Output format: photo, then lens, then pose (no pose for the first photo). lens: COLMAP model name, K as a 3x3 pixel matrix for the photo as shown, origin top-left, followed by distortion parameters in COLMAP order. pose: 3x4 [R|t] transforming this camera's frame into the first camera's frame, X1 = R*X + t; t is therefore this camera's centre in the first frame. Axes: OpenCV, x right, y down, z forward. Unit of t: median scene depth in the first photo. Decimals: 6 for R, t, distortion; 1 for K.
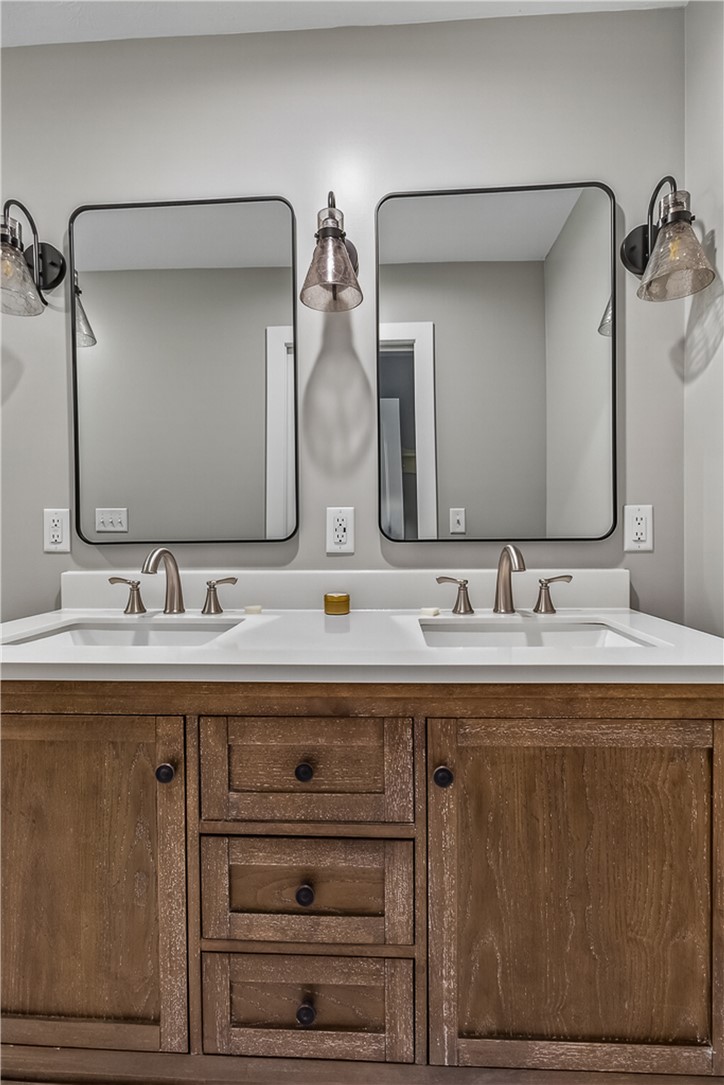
lens RADIAL K [[500.9, 0, 363.6], [0, 500.9, 539.1], [0, 0, 1]] dist [-0.001260, -0.000687]
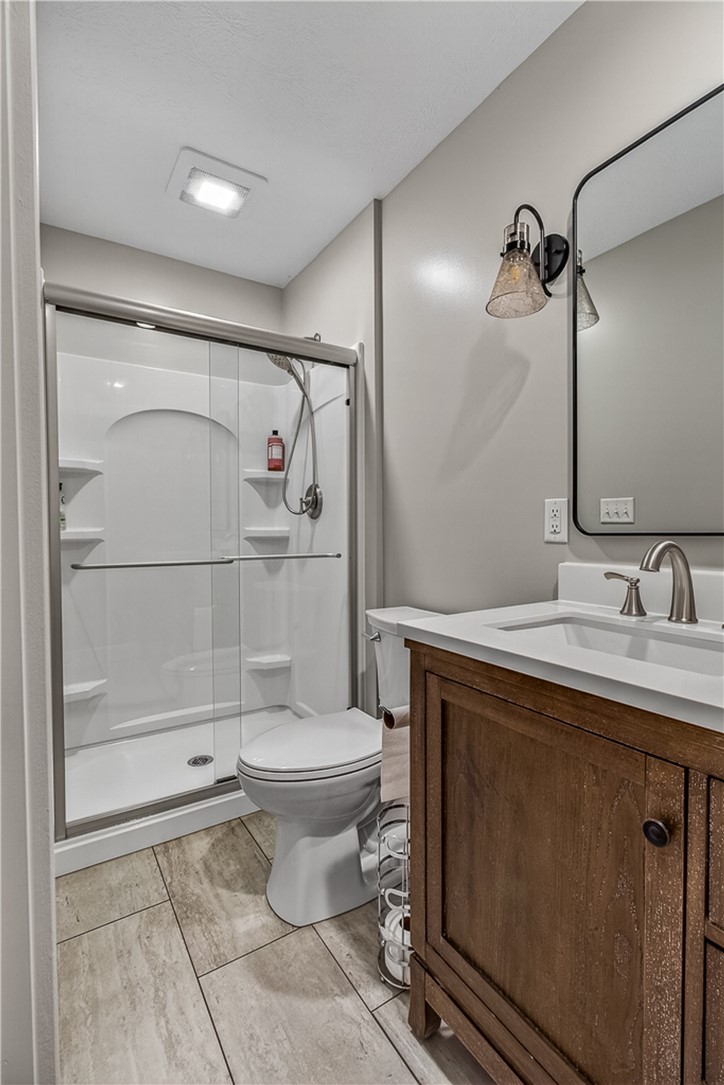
lens RADIAL K [[500.9, 0, 360.9], [0, 500.9, 538.6], [0, 0, 1]] dist [-0.001260, -0.000687]
pose [[0.581838, 0.023975, -0.812951, -0.029062], [-0.012804, 0.999712, 0.020319, 0.003662], [0.813204, -0.001413, 0.581977, 0.115843]]
